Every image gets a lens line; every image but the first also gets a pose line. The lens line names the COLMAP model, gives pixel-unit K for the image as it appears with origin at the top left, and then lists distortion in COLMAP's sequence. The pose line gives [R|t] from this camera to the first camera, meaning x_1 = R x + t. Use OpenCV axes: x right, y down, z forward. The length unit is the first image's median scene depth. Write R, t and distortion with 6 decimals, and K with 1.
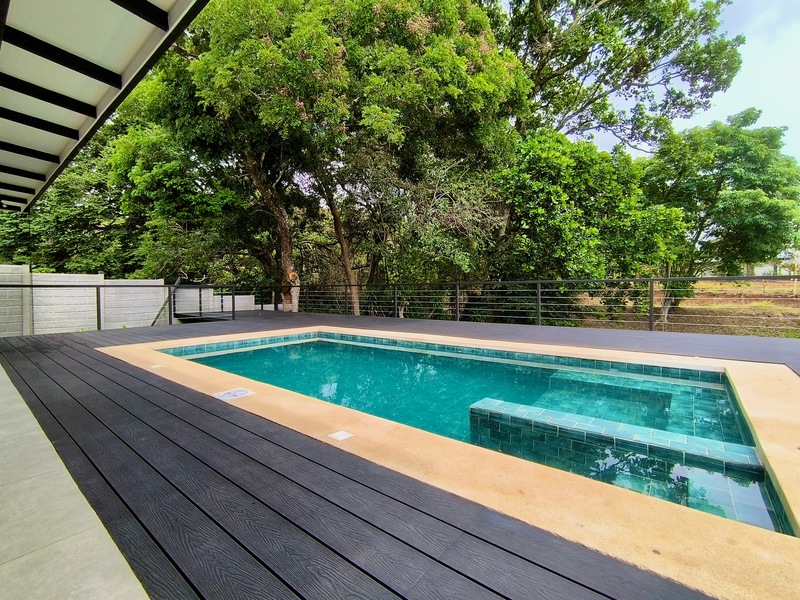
lens RADIAL K [[362.4, 0, 397.5], [0, 362.4, 298.5], [0, 0, 1]] dist [-0.040508, 0.021569]
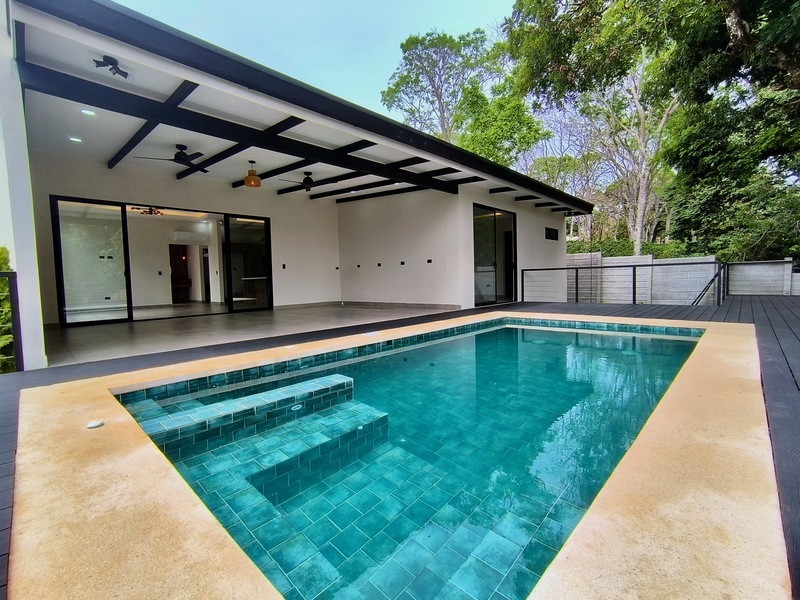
lens RADIAL K [[362.4, 0, 397.5], [0, 362.4, 298.5], [0, 0, 1]] dist [-0.040508, 0.021569]
pose [[-0.157696, 0.069575, -0.985034, 0.426385], [0.009217, 0.997575, 0.068986, -0.016596], [0.987445, 0.001799, -0.157955, 0.424652]]
